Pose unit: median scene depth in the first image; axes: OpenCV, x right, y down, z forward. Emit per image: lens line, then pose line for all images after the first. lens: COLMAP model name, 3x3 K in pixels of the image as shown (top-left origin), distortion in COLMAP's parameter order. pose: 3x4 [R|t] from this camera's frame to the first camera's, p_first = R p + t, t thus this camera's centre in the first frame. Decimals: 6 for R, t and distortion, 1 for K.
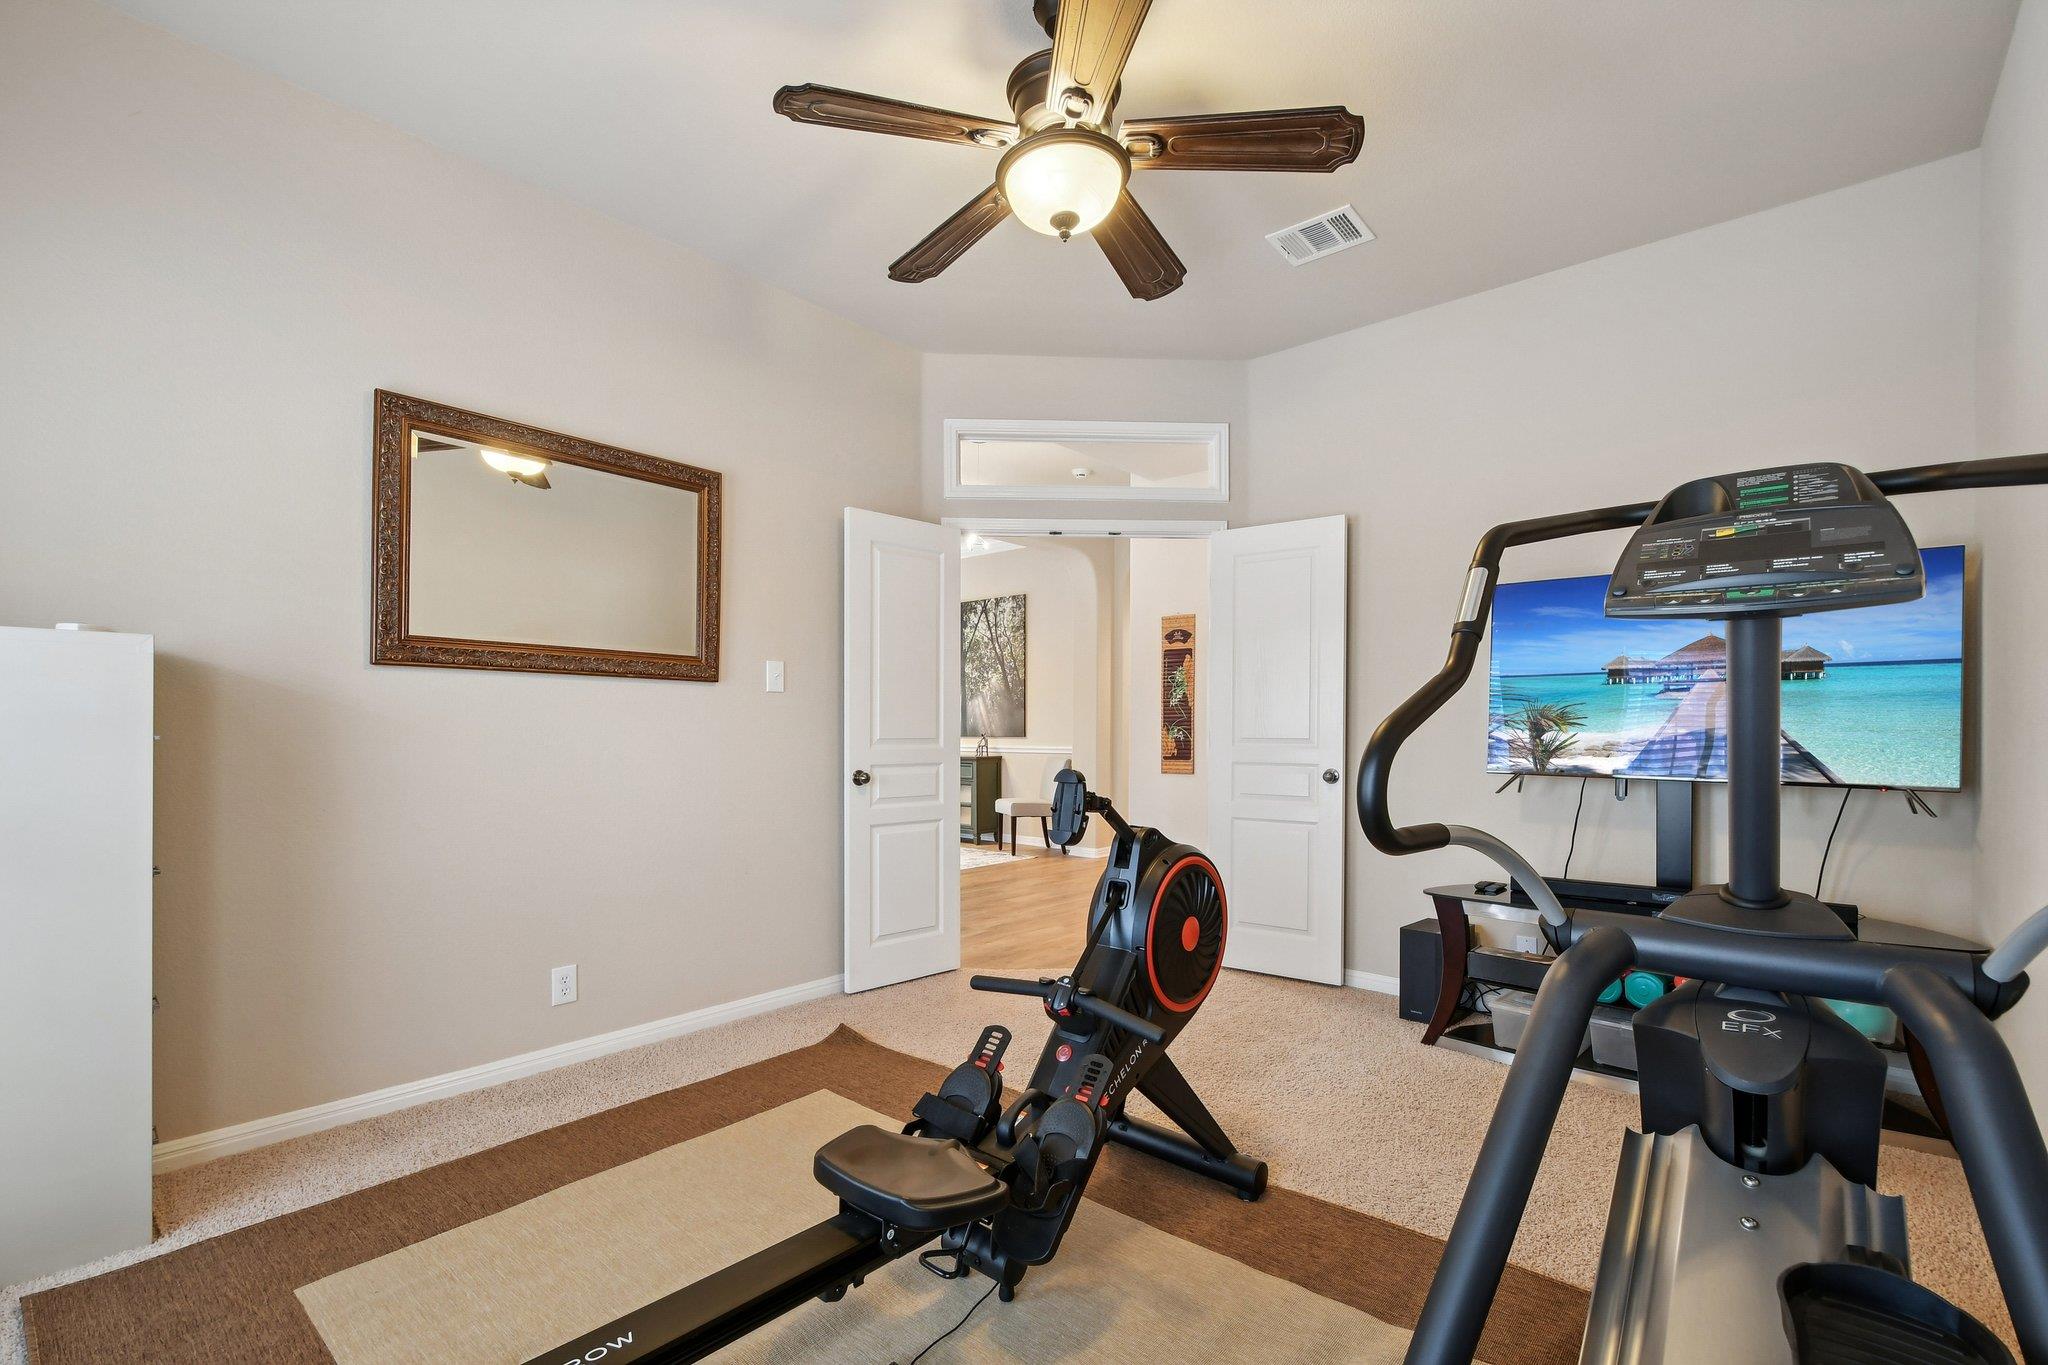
lens RADIAL K [[900.9, 0, 1028.1], [0, 900.9, 736.3], [0, 0, 1]] dist [0.001104, -0.002476]
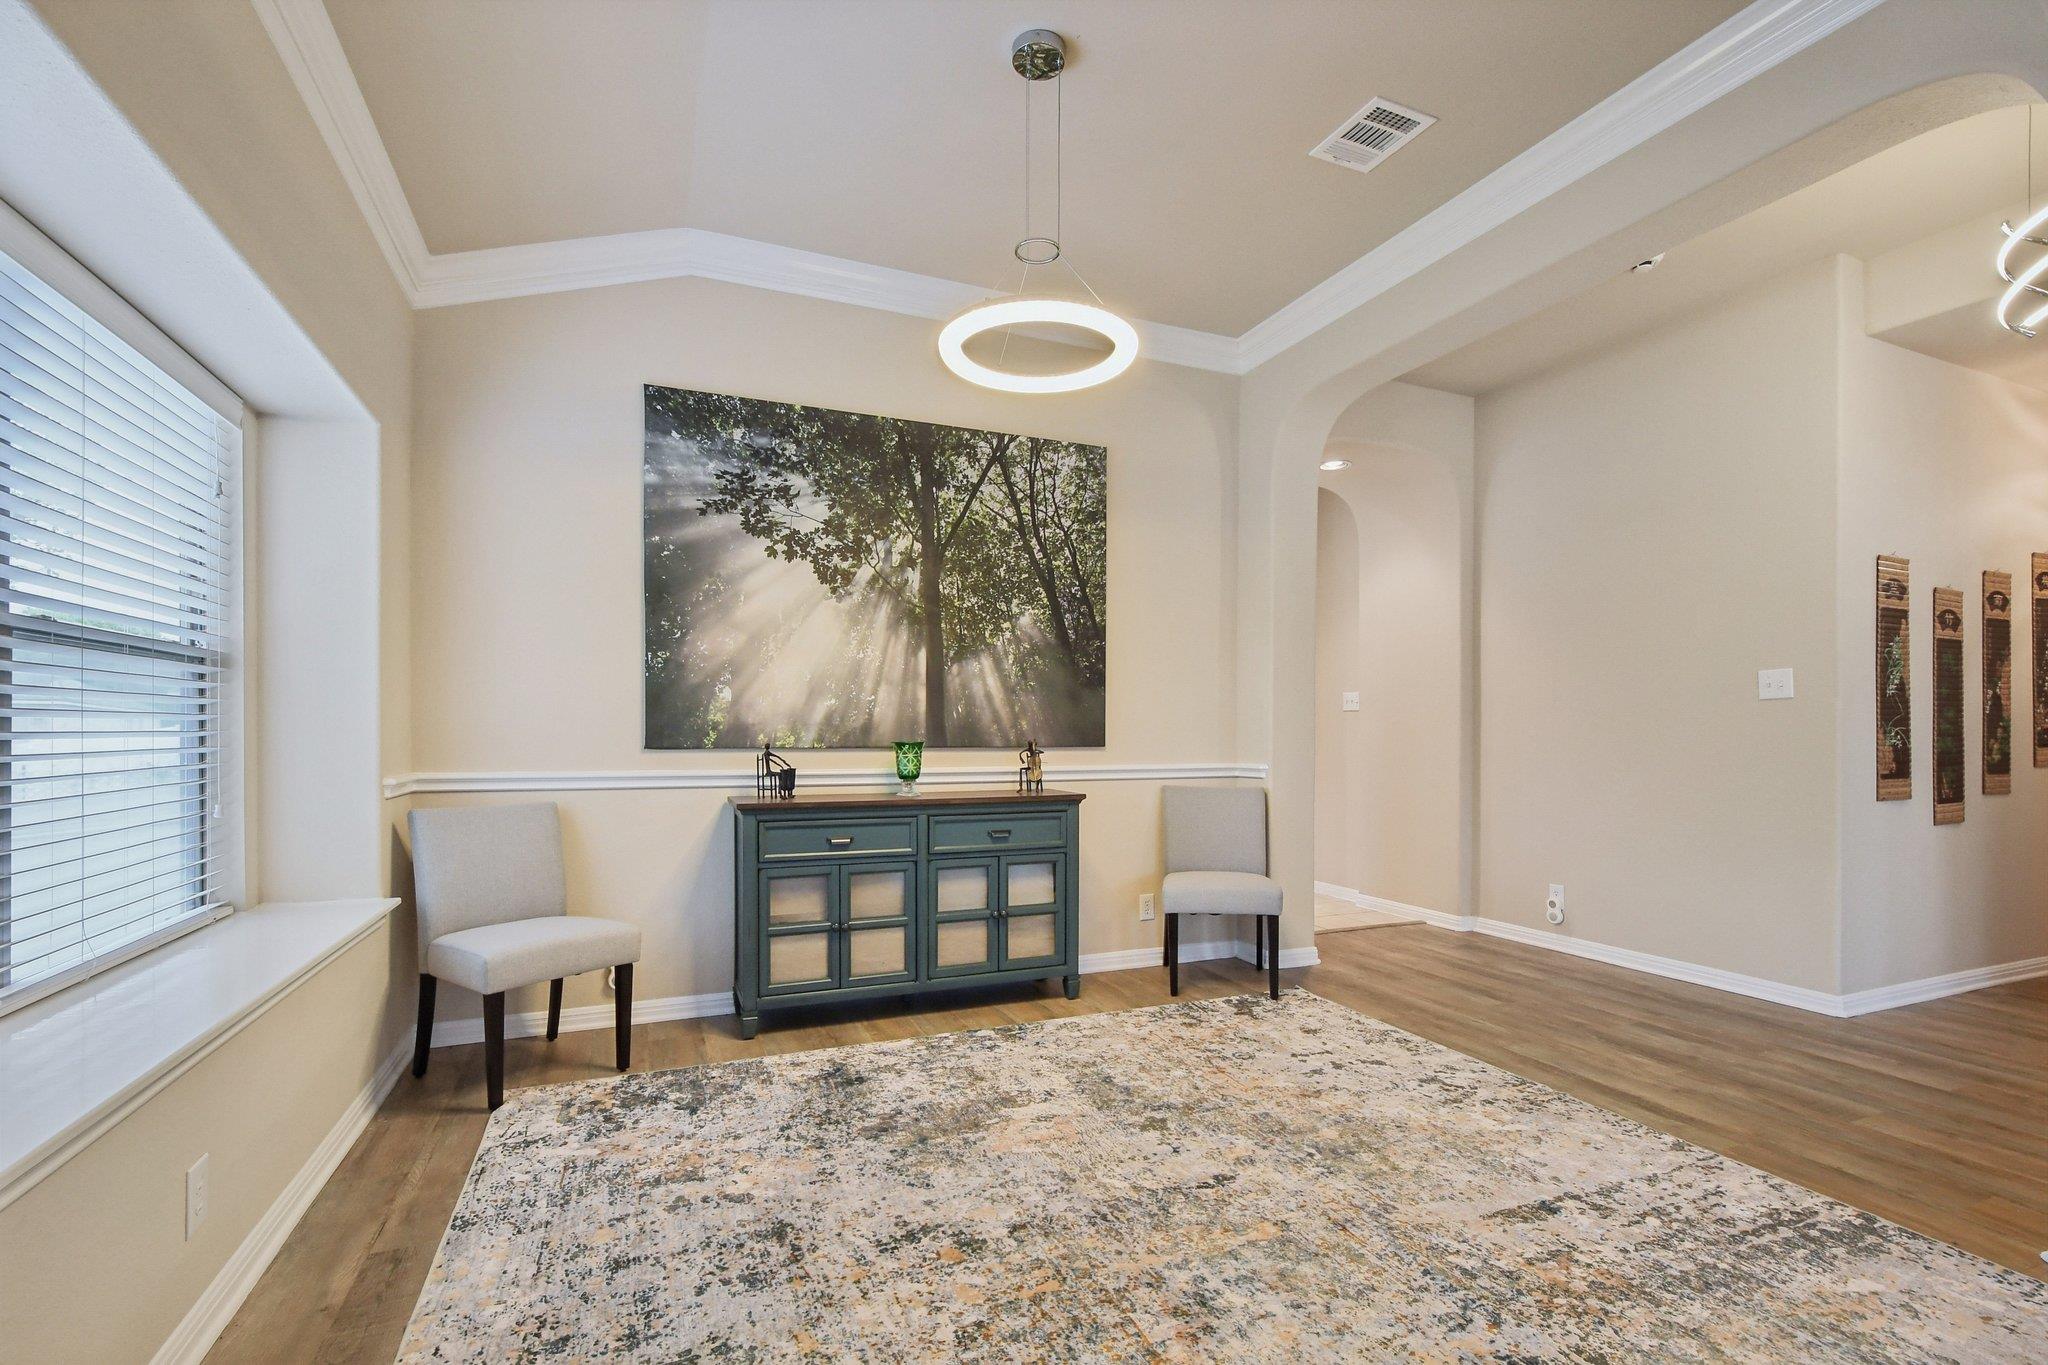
lens RADIAL K [[900.9, 0, 1012.9], [0, 900.9, 738.3], [0, 0, 1]] dist [0.001104, -0.002476]
pose [[0.444620, -0.007464, 0.895688, -0.445963], [0.004916, 0.999971, 0.005893, -0.006376], [-0.895706, 0.001783, 0.444644, 0.813729]]
